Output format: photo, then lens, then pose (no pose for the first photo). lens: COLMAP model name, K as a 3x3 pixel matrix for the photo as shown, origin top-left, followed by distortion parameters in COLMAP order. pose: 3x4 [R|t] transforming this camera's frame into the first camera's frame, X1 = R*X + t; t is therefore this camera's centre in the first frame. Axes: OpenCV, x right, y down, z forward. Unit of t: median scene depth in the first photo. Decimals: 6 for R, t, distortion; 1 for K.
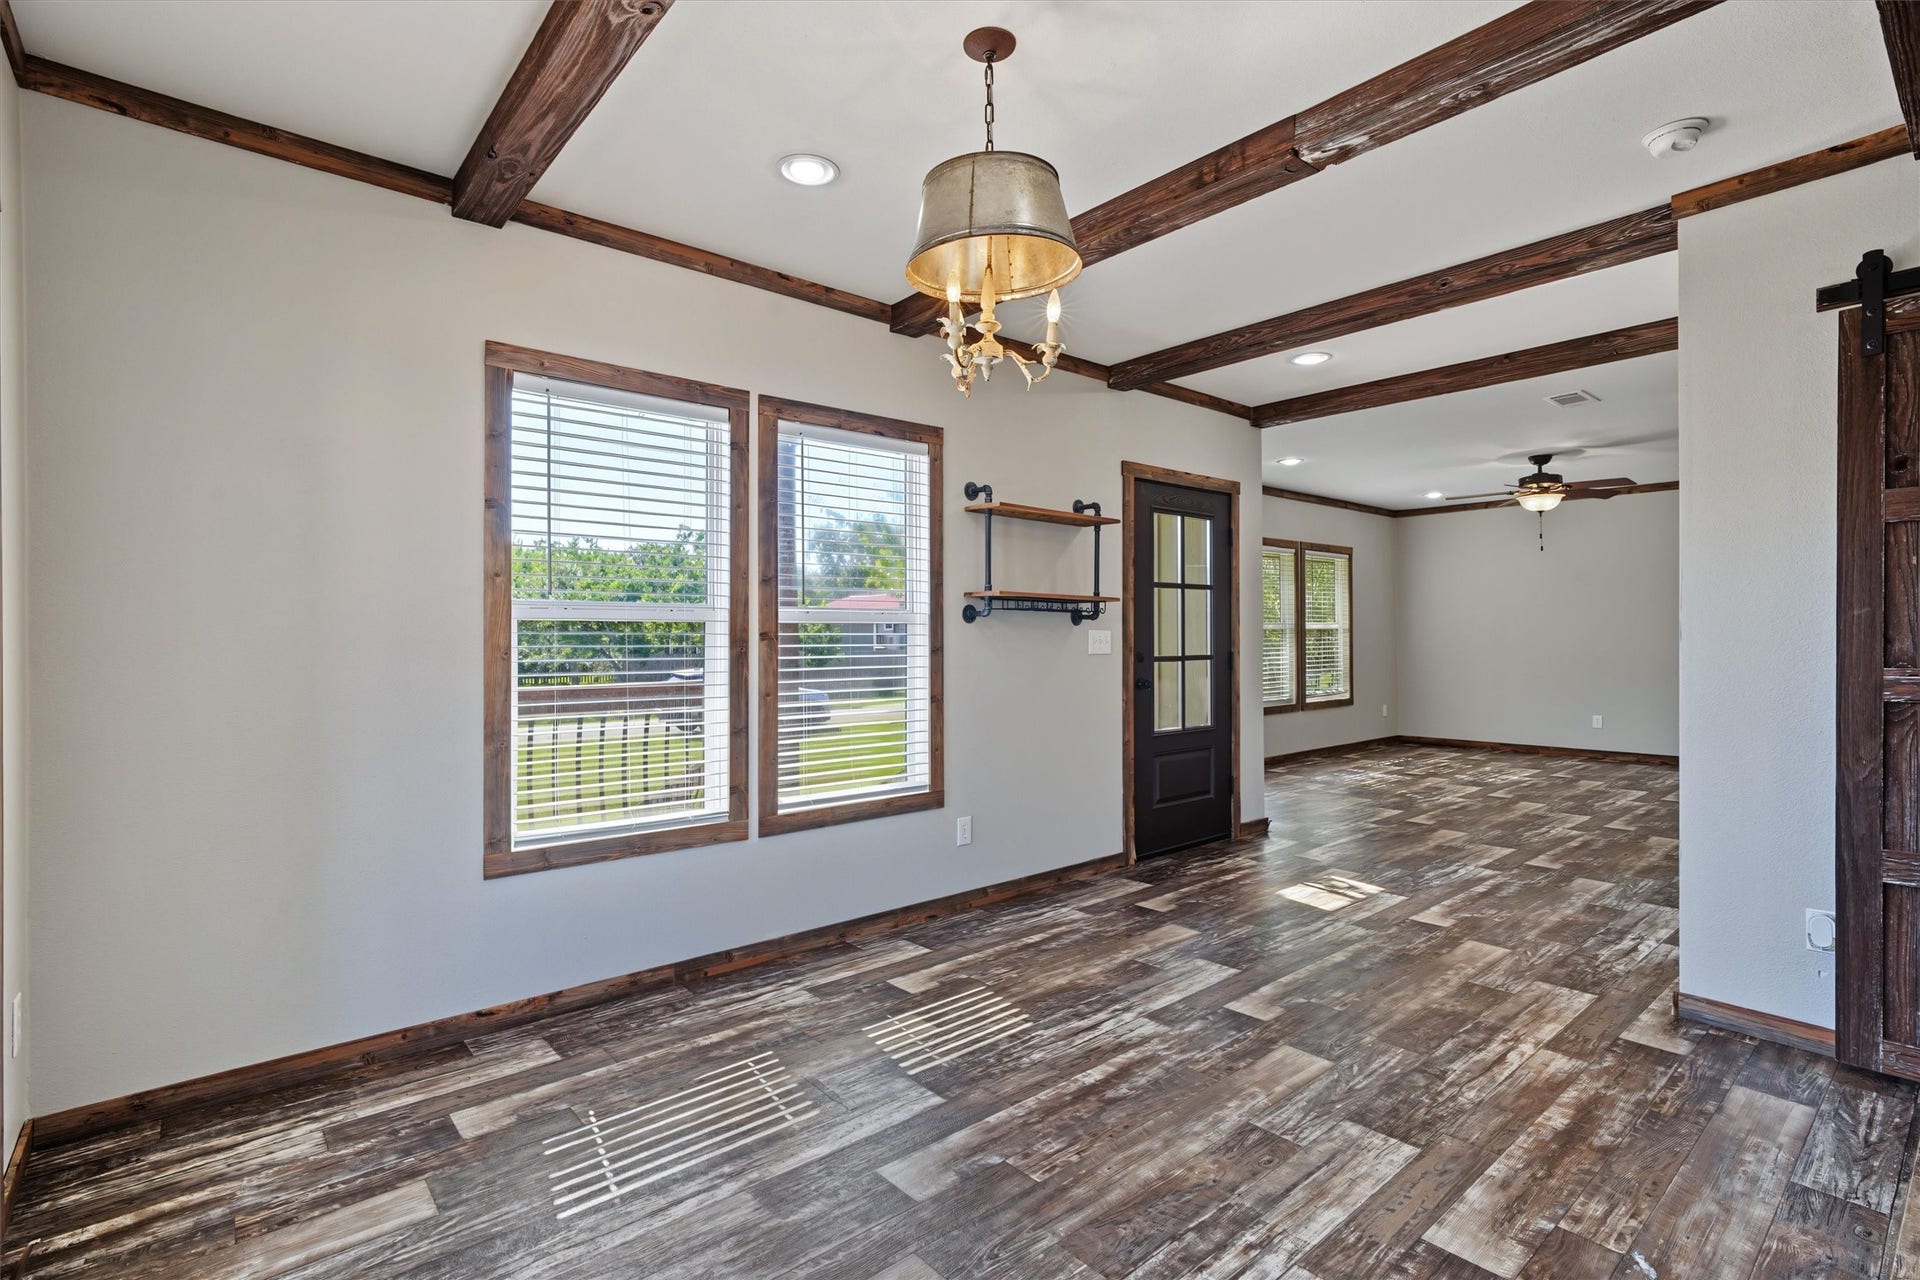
lens RADIAL K [[922.7, 0, 930.2], [0, 922.7, 658.2], [0, 0, 1]] dist [-0.010613, 0.007317]
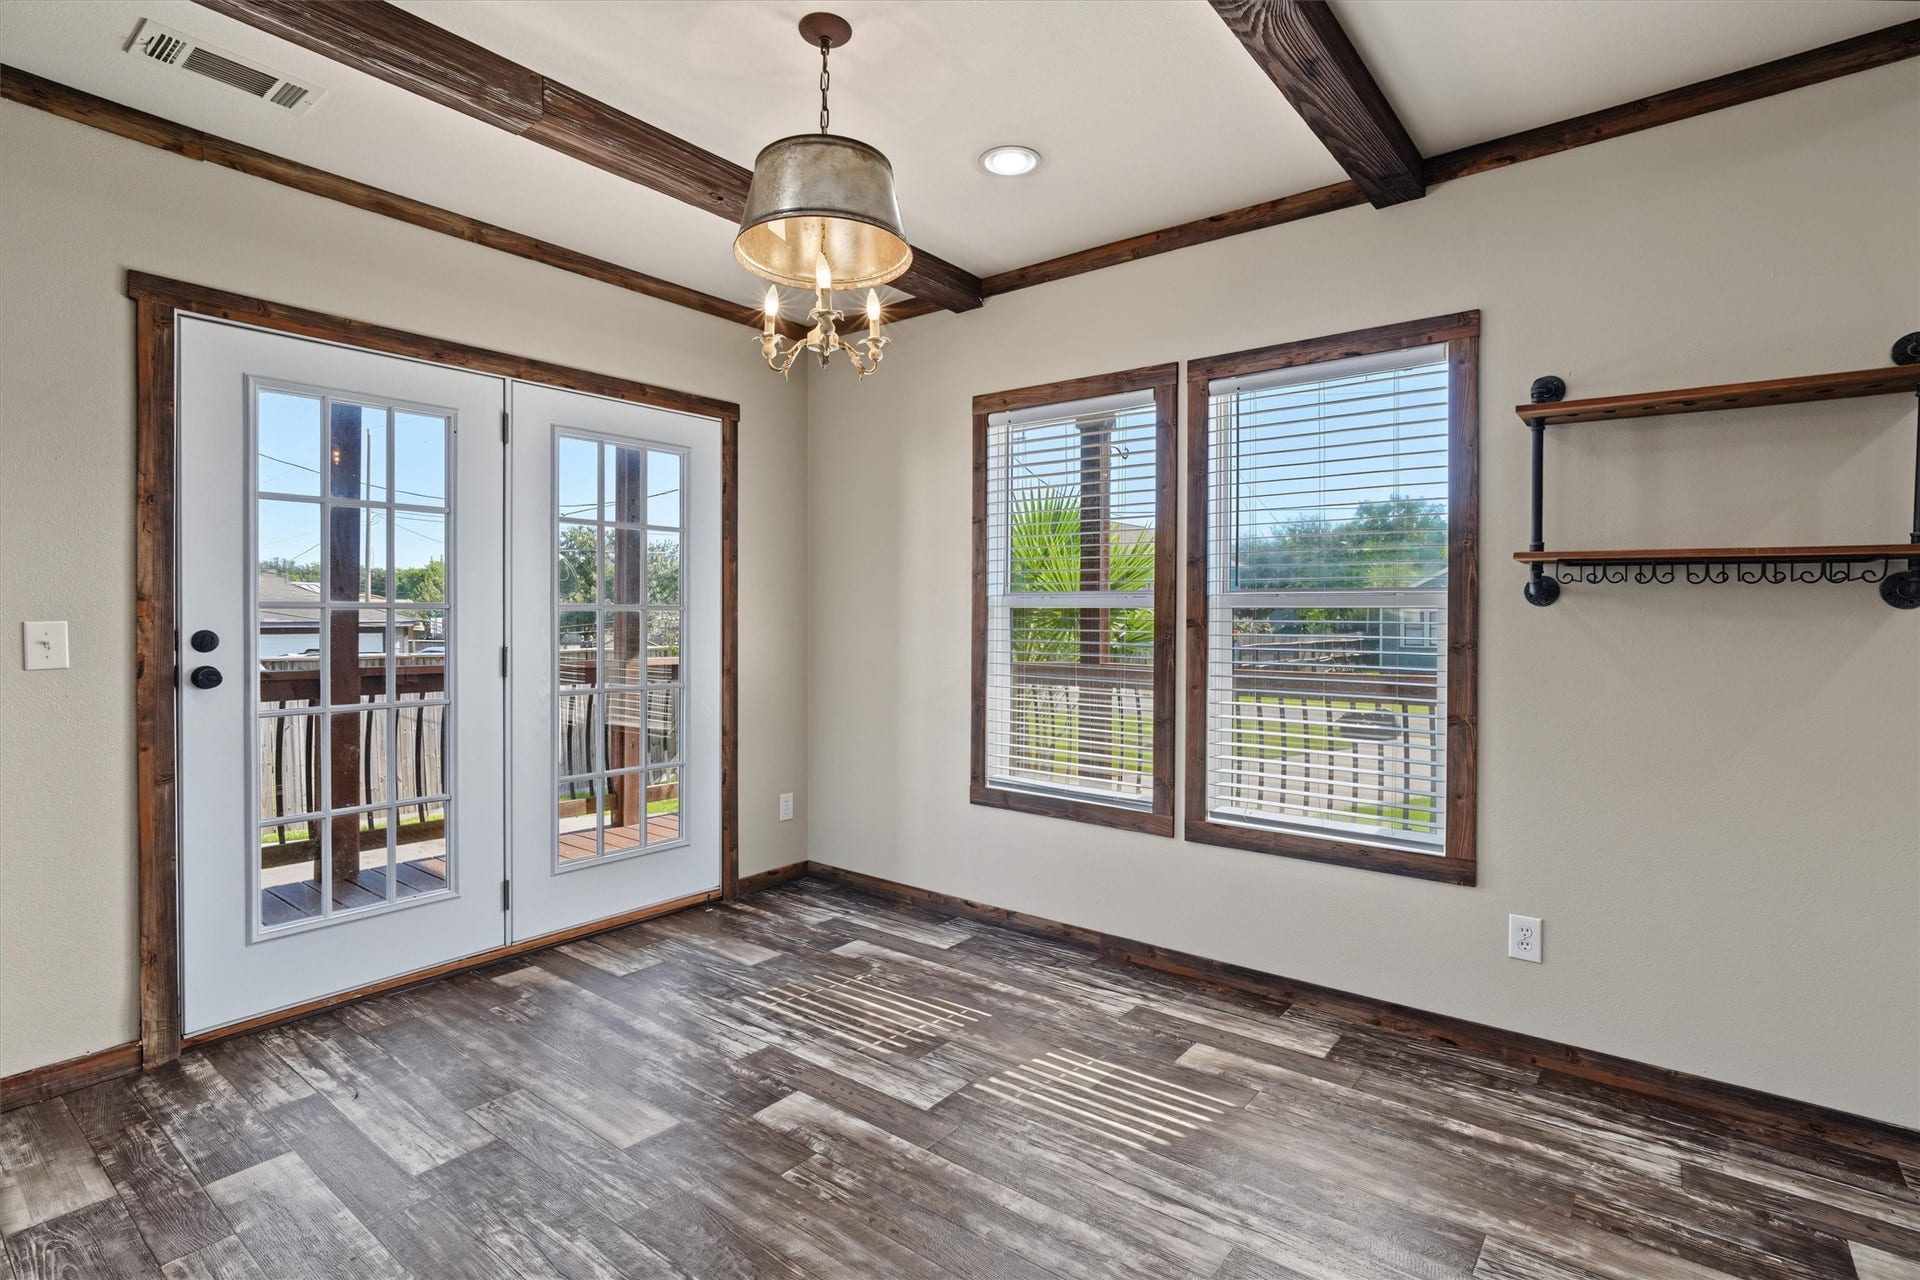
lens RADIAL K [[922.7, 0, 954.6], [0, 922.7, 613.1], [0, 0, 1]] dist [-0.010613, 0.007317]
pose [[0.208003, -0.002760, -0.978124, 0.668411], [-0.034996, 0.999335, -0.010262, -0.013355], [0.977502, 0.036365, 0.207768, 0.574898]]
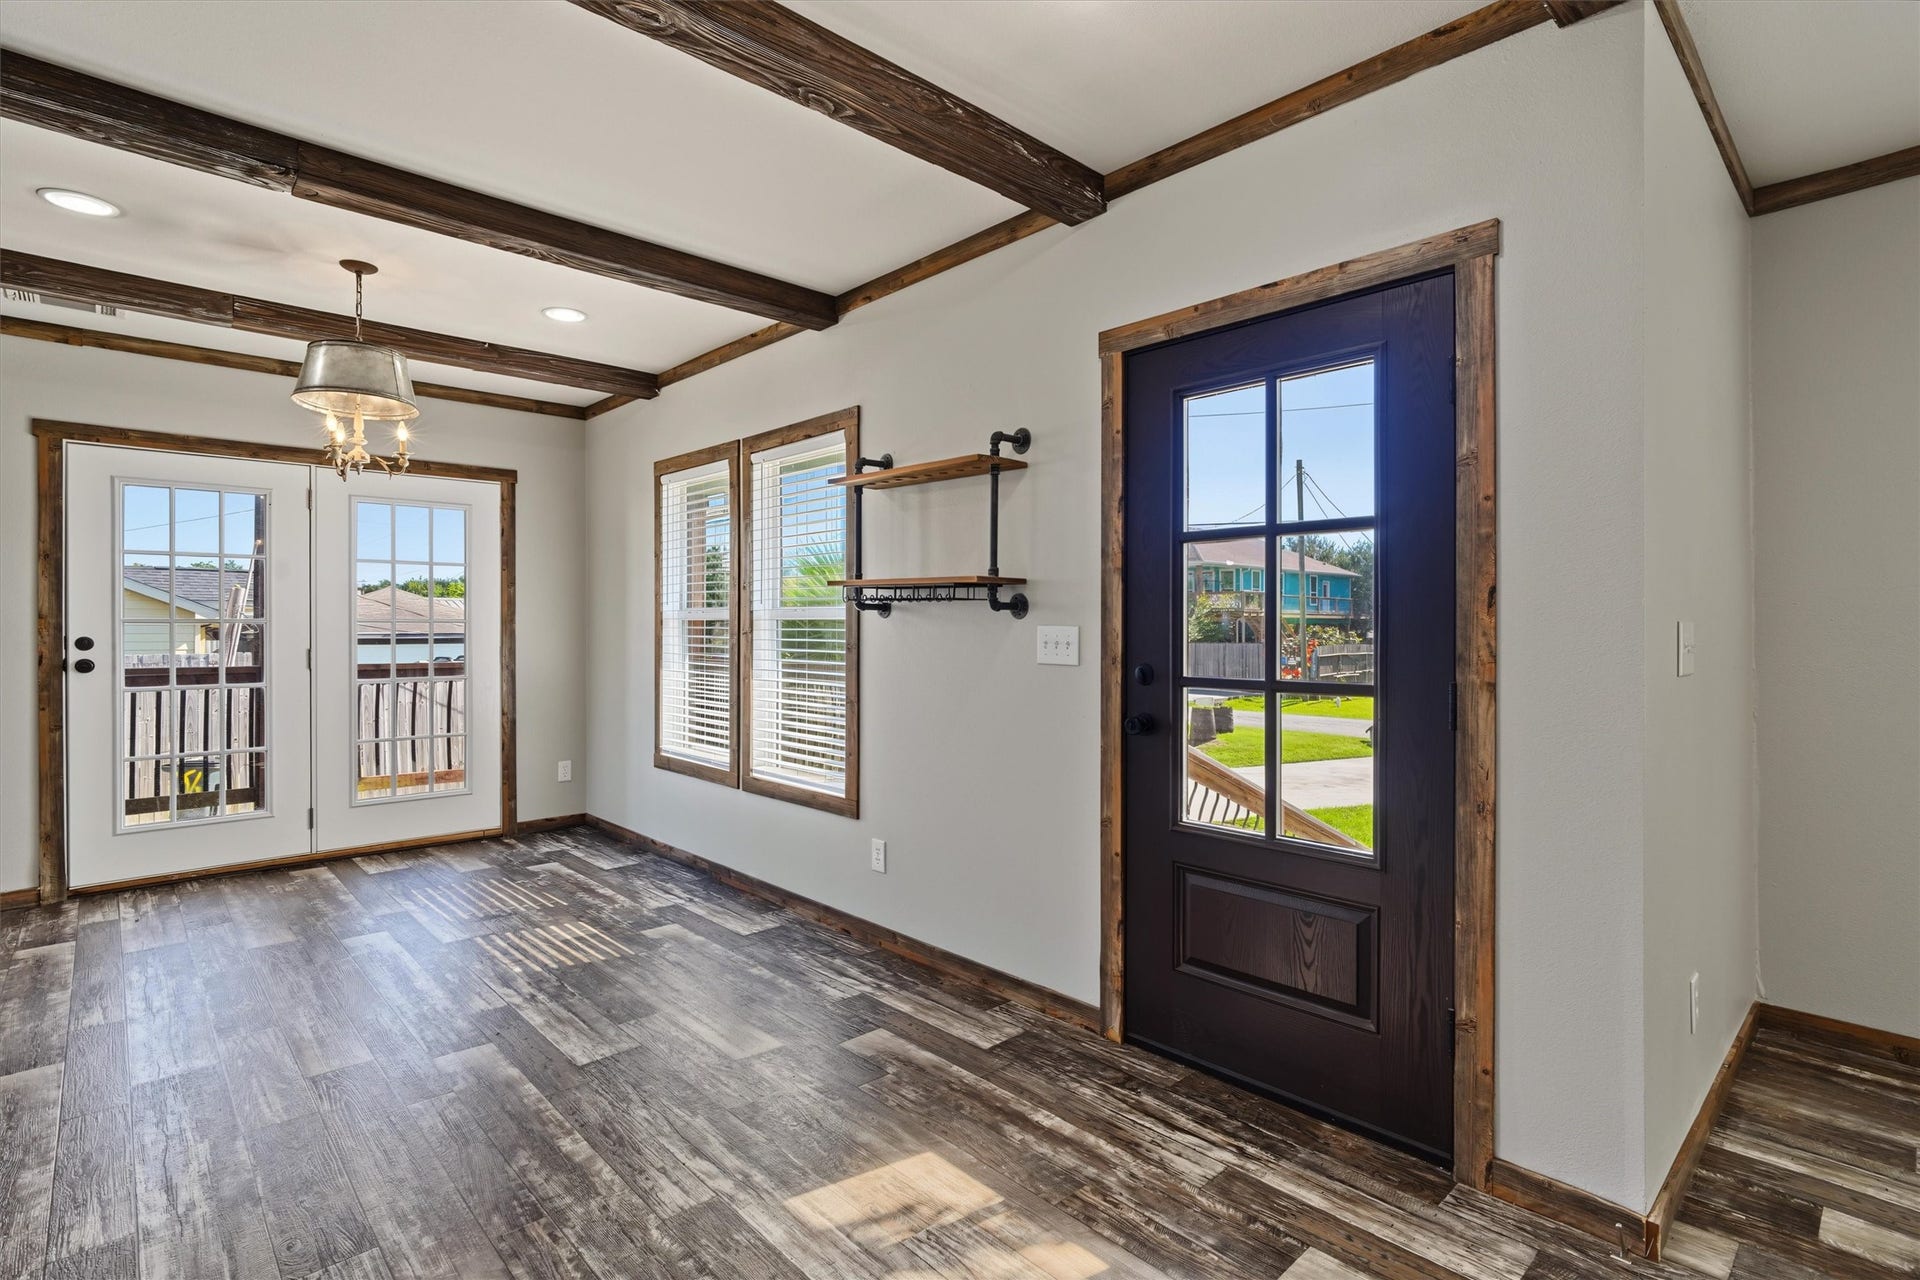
lens RADIAL K [[922.7, 0, 964.6], [0, 922.7, 618.6], [0, 0, 1]] dist [-0.010613, 0.007317]
pose [[0.060524, -0.009721, -0.998119, 1.086253], [-0.032495, 0.999403, -0.011704, -0.033070], [0.997638, 0.033142, 0.060172, 1.218928]]
